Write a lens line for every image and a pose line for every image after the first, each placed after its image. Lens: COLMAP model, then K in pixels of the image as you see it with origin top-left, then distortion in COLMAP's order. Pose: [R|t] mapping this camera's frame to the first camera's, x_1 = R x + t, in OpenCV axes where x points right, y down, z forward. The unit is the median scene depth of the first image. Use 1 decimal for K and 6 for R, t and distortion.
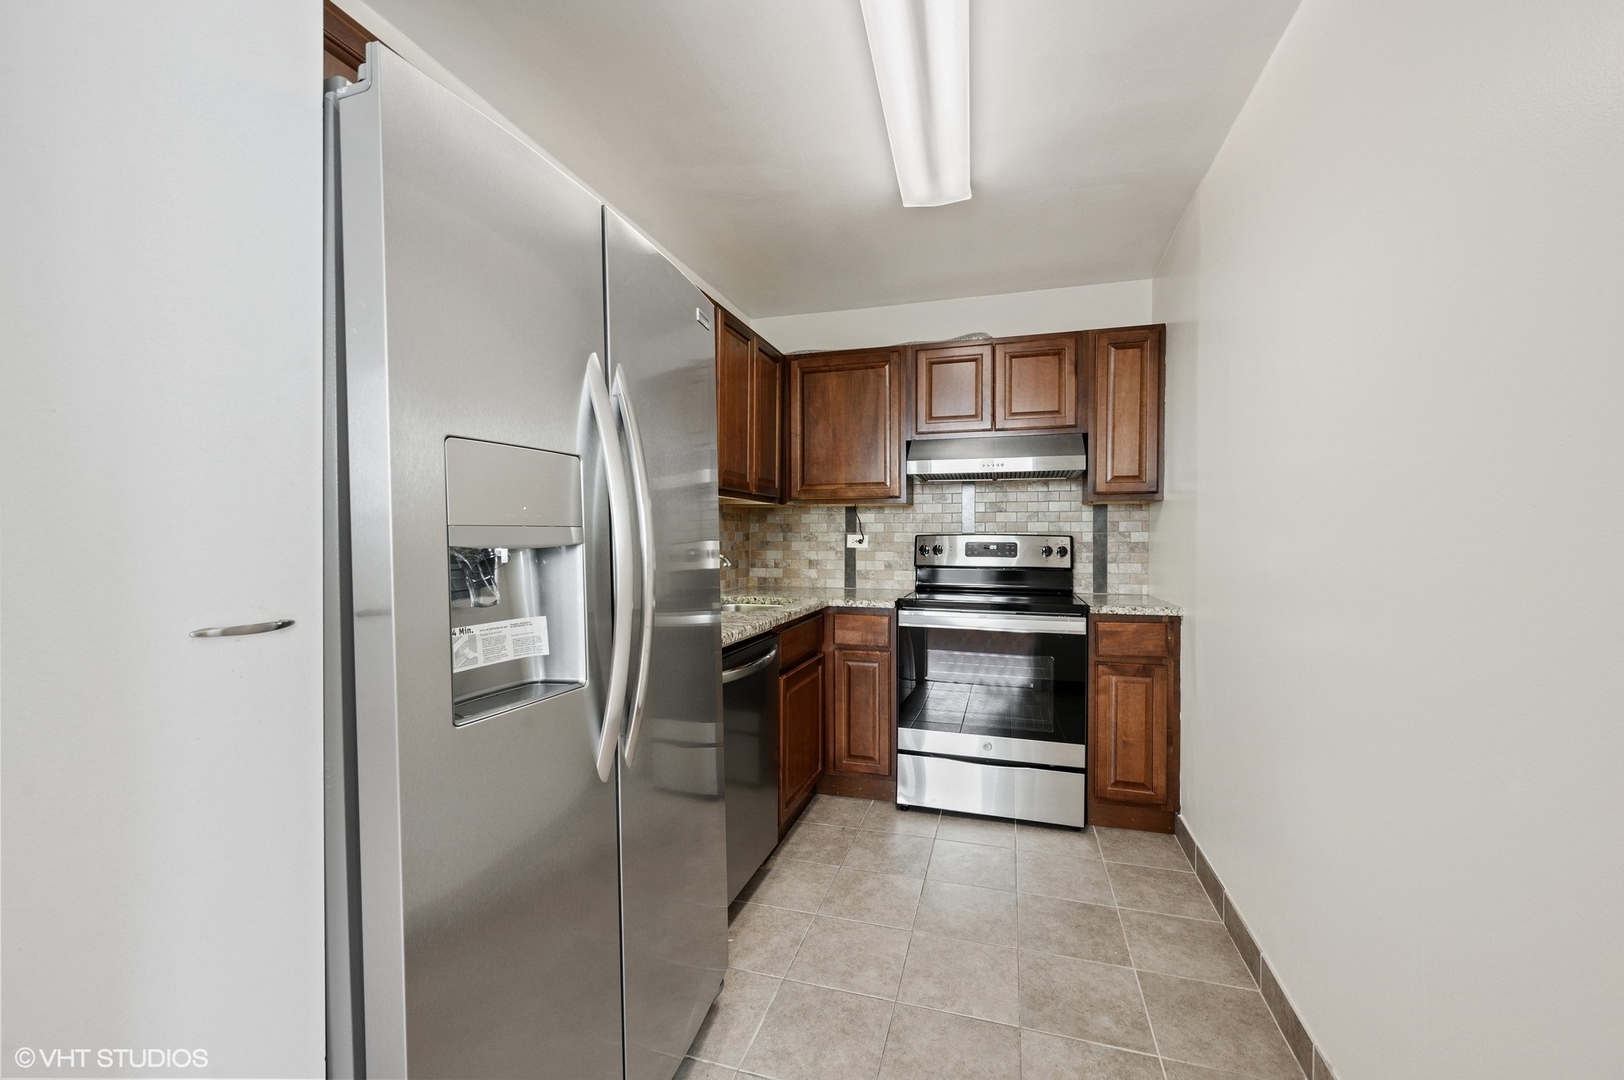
lens RADIAL K [[638.2, 0, 812.5], [0, 638.2, 533.2], [0, 0, 1]] dist [0.001828, 0.000114]
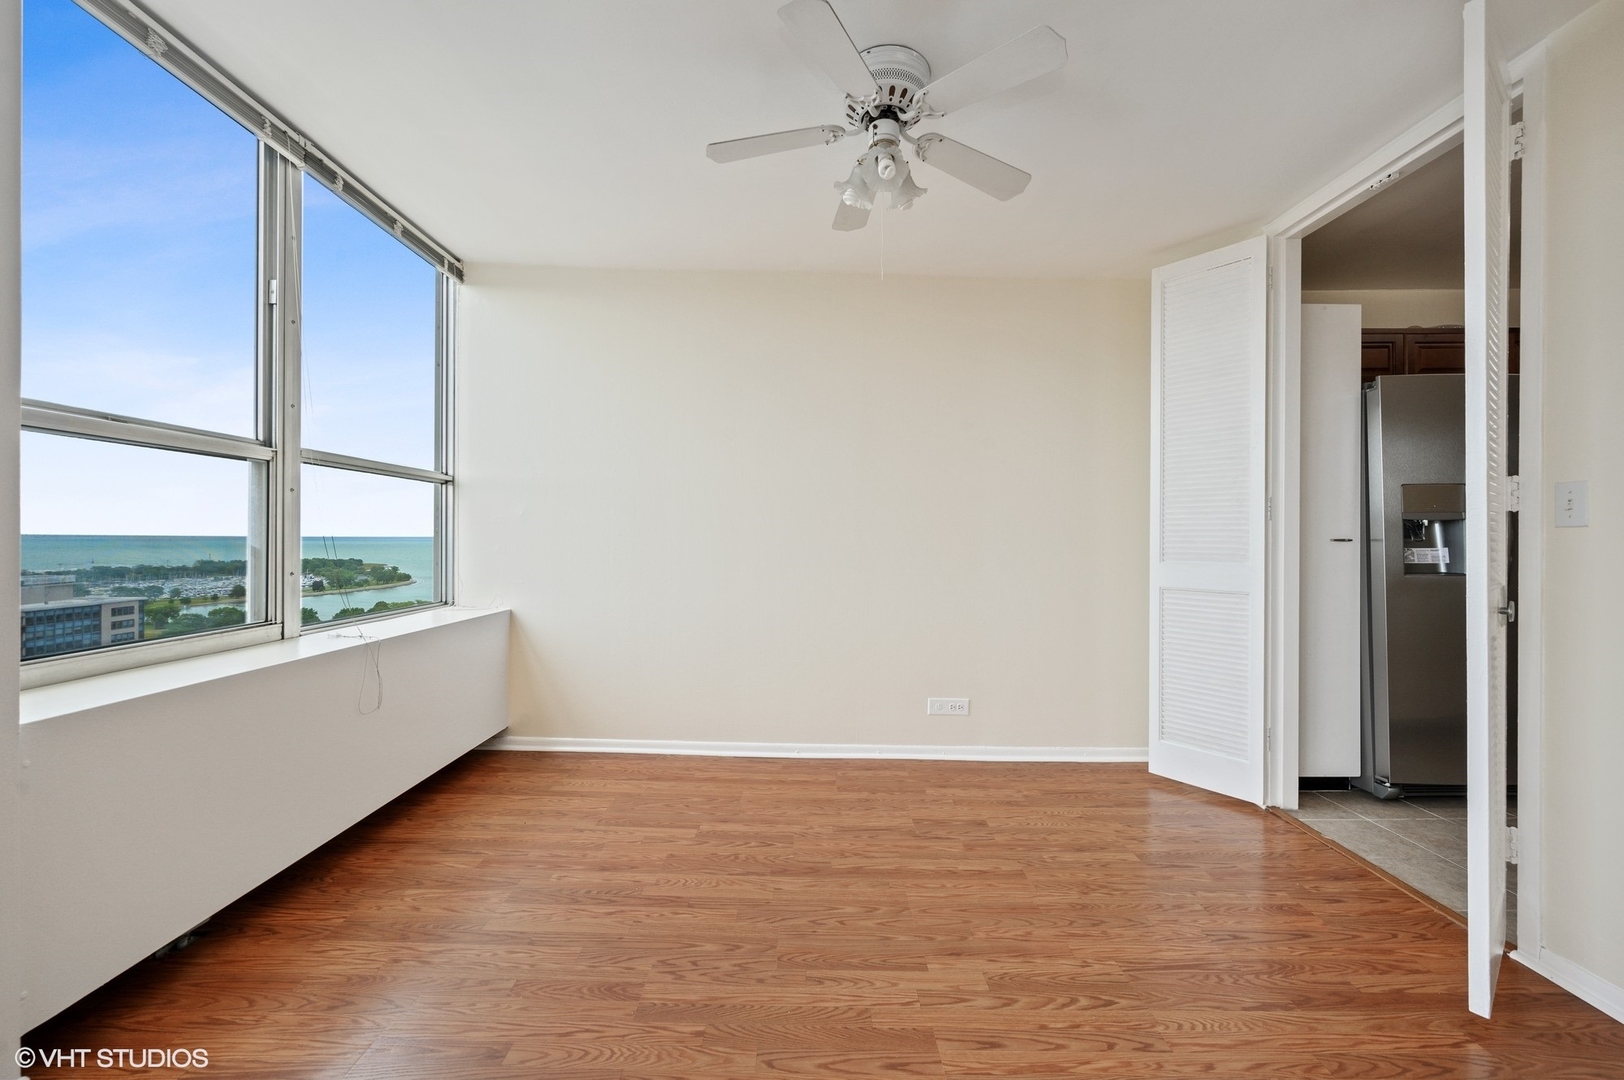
lens RADIAL K [[638.2, 0, 830.3], [0, 638.2, 537.7], [0, 0, 1]] dist [0.001828, 0.000114]
pose [[0.319528, -0.004685, -0.947565, 1.302823], [-0.005092, 0.999965, -0.006661, 0.129500], [0.947563, 0.006954, 0.319492, -2.308015]]
